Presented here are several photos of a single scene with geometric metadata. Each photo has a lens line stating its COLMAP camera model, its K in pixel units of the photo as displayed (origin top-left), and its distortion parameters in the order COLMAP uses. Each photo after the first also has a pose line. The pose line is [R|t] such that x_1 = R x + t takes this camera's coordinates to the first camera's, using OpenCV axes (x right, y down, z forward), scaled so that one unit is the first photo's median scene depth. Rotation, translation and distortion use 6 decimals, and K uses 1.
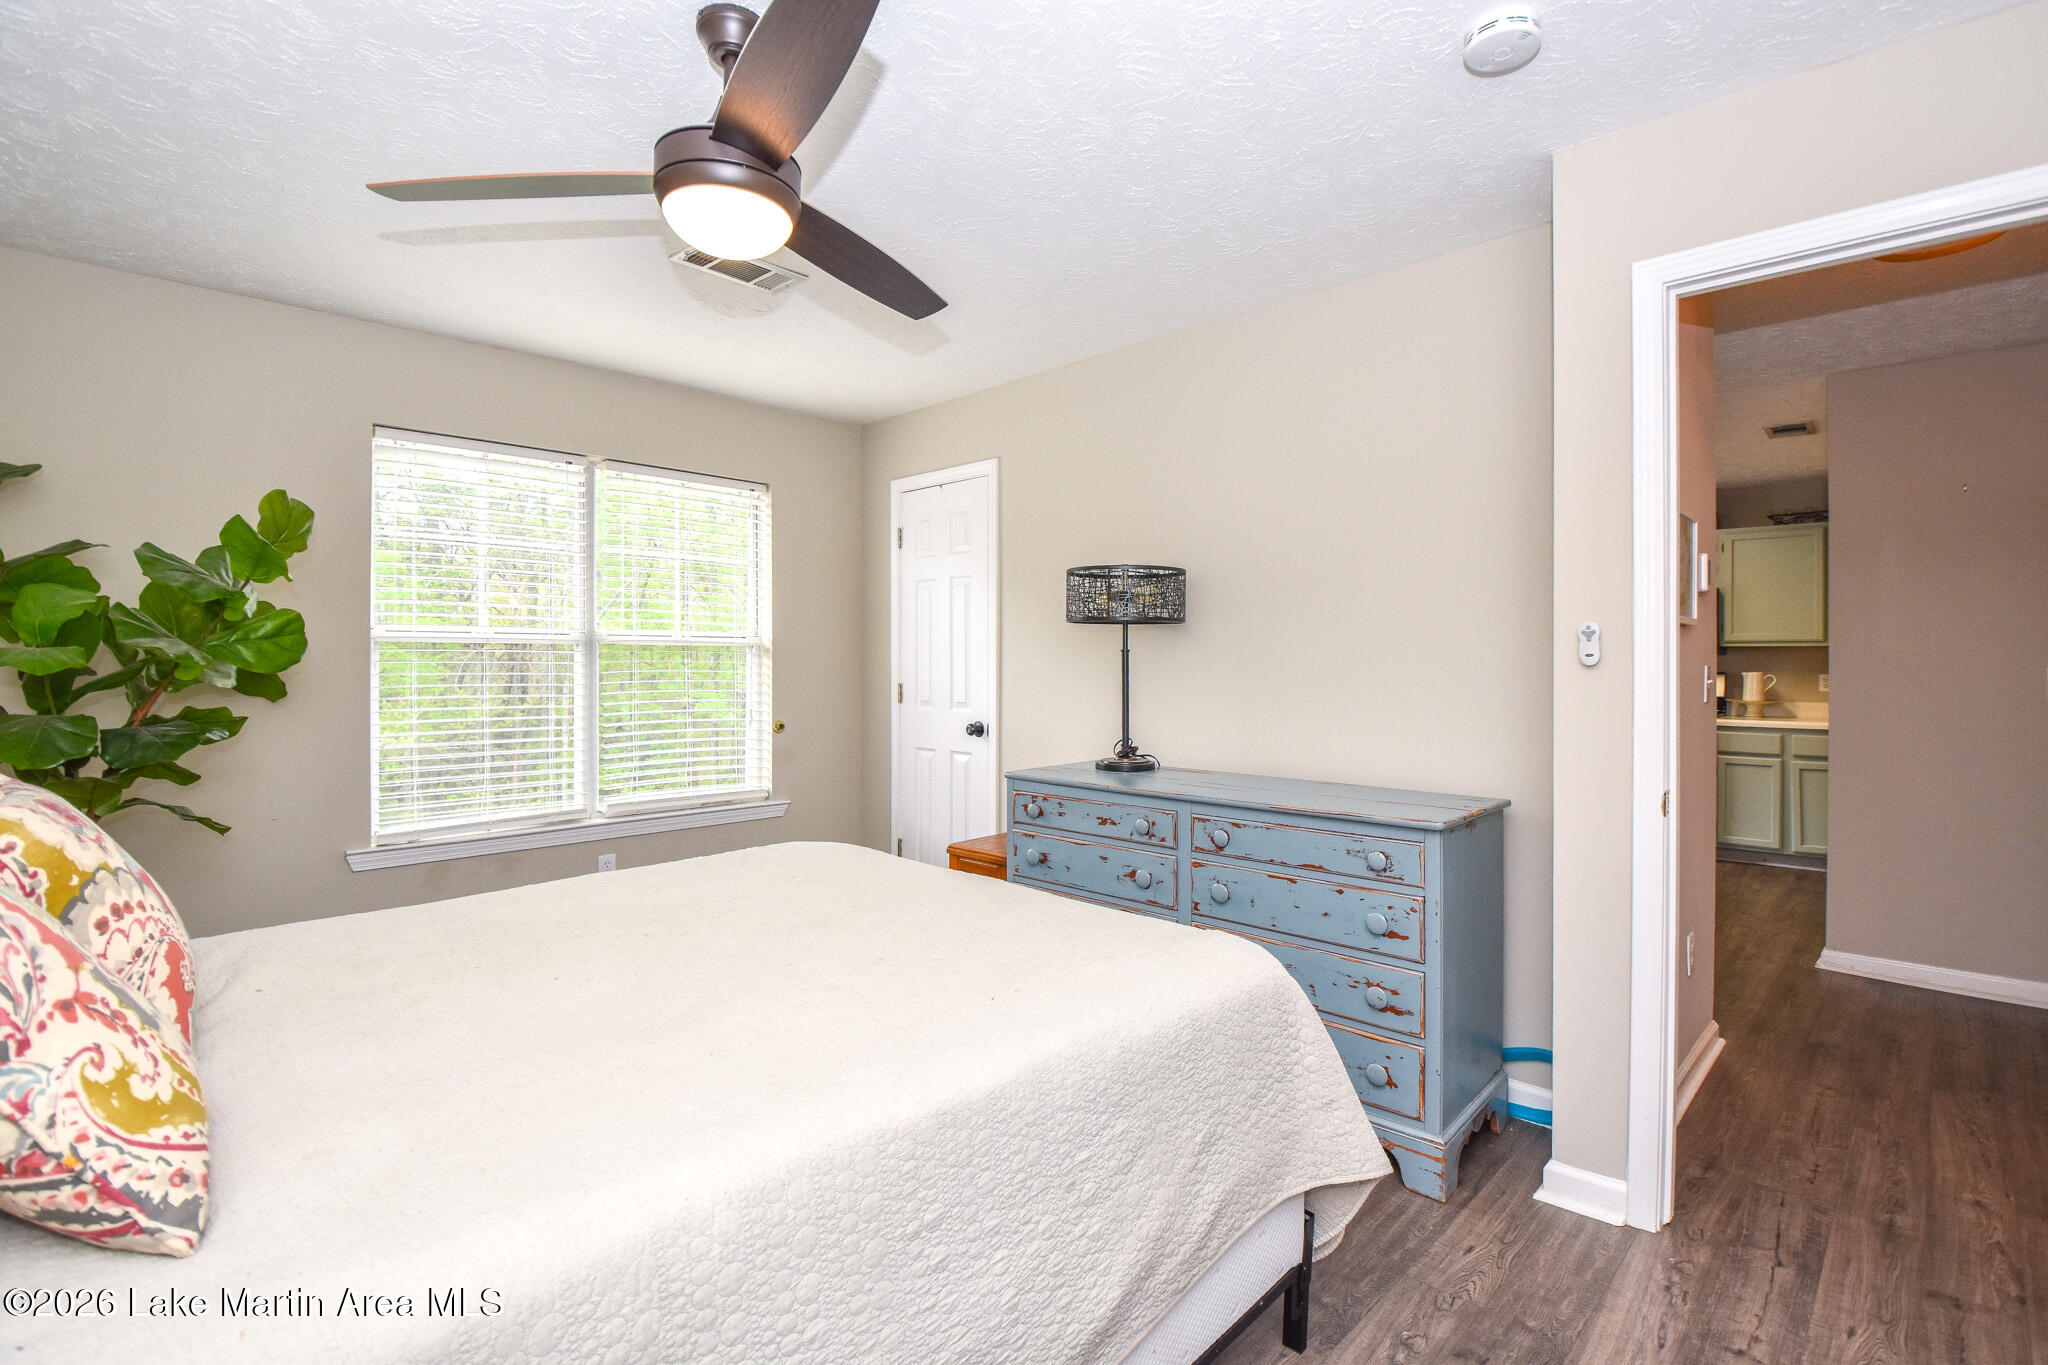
lens RADIAL K [[894.9, 0, 1048.8], [0, 894.9, 671.1], [0, 0, 1]] dist [-0.036575, 0.000177]
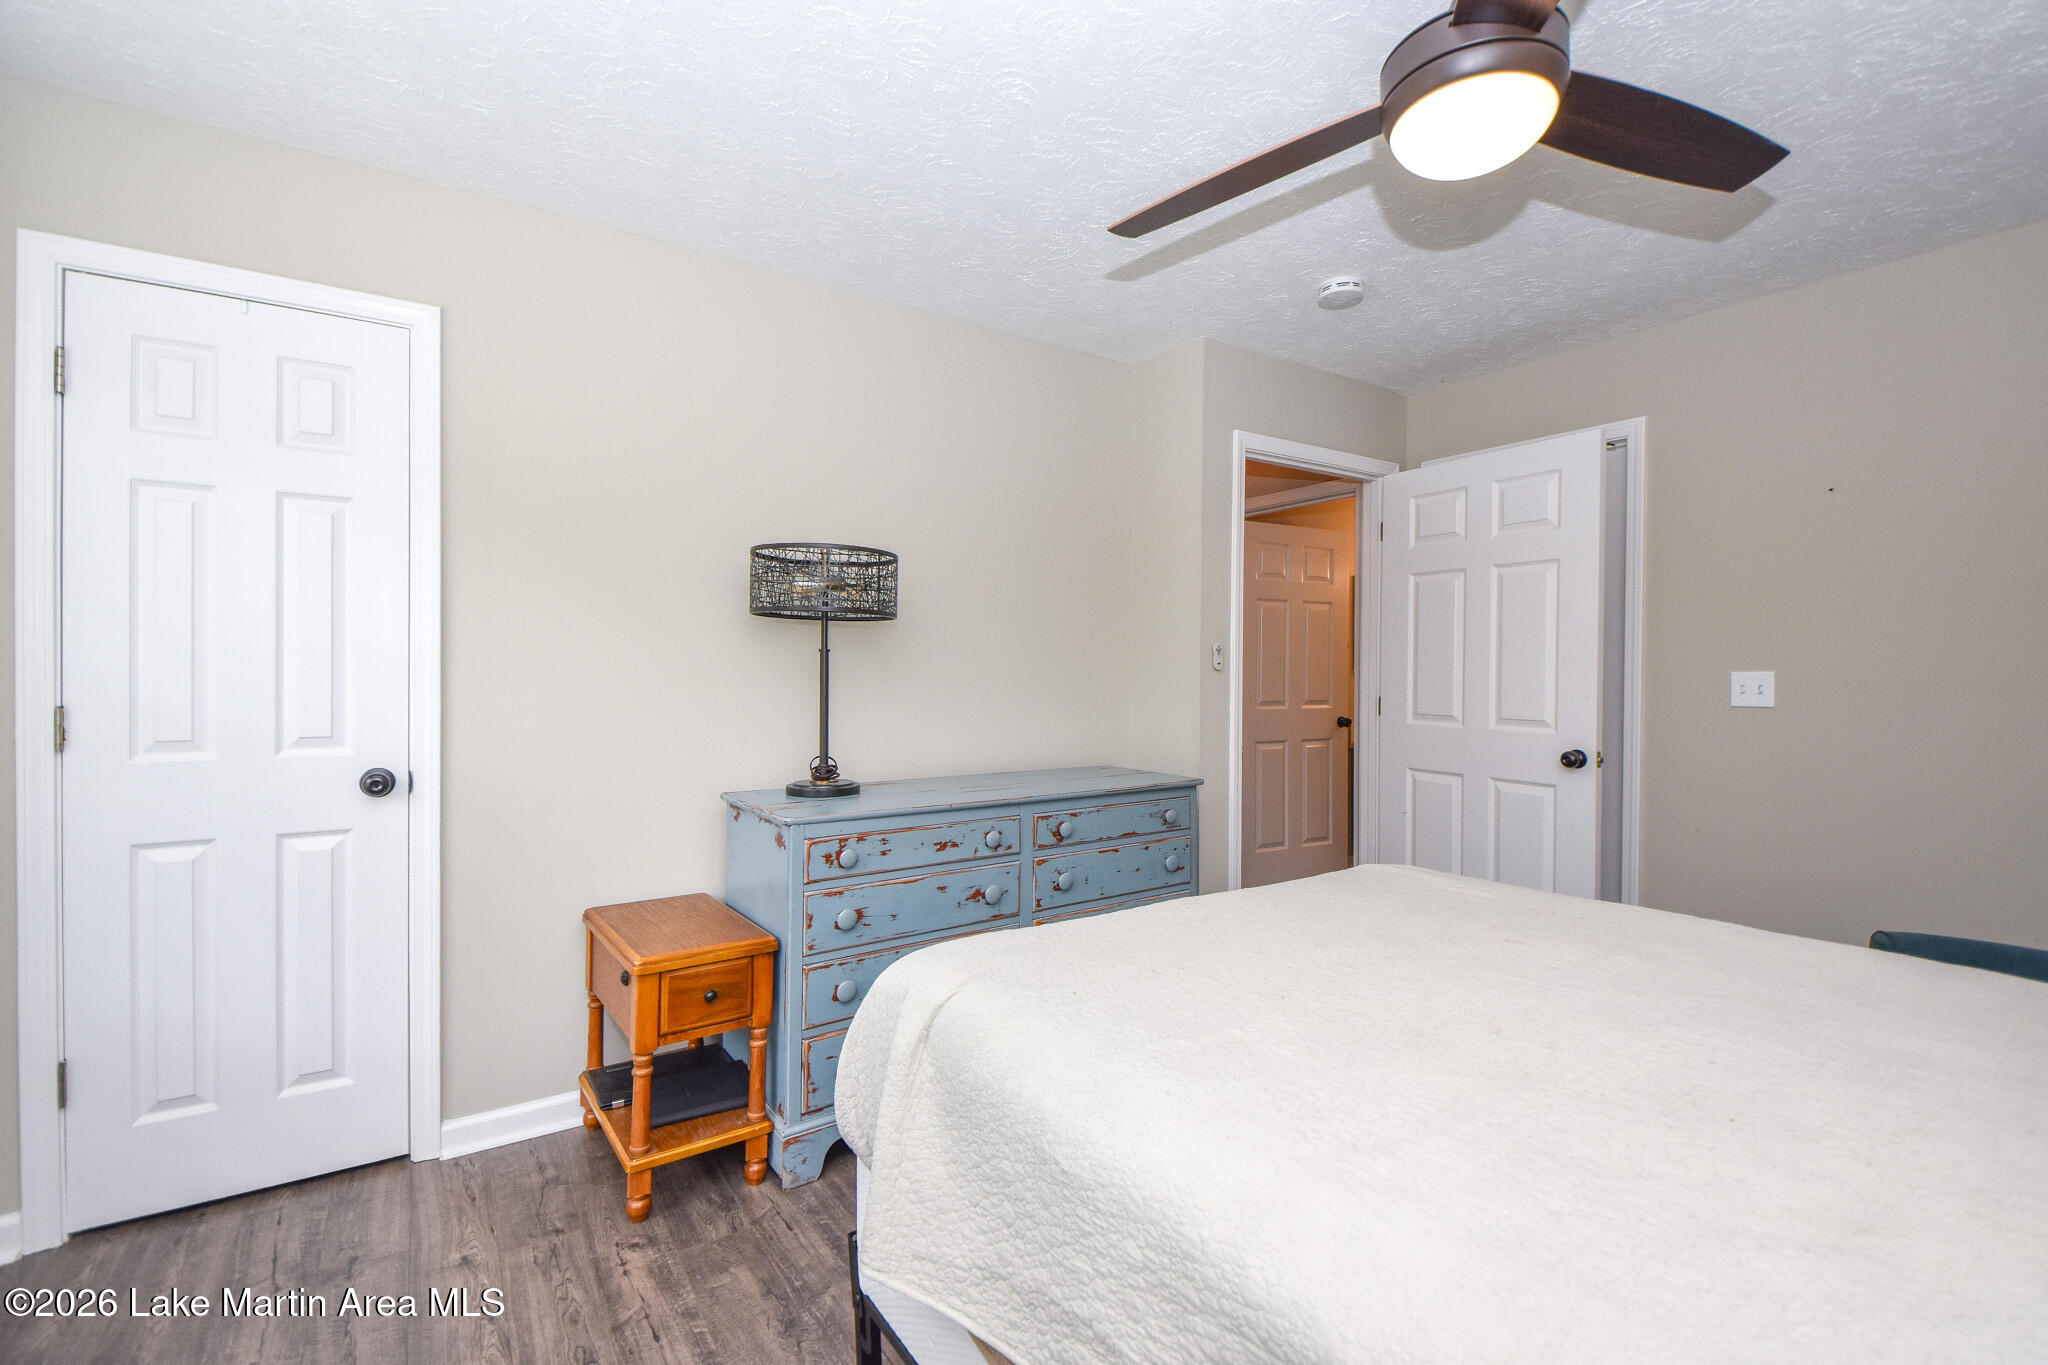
lens RADIAL K [[890.1, 0, 1021.1], [0, 890.1, 671.2], [0, 0, 1]] dist [0.020071, -0.019626]
pose [[0.198767, 0.007164, 0.980021, -0.801668], [0.001225, 0.999971, -0.007559, 0.002616], [-0.980046, 0.002703, 0.198753, 0.765363]]
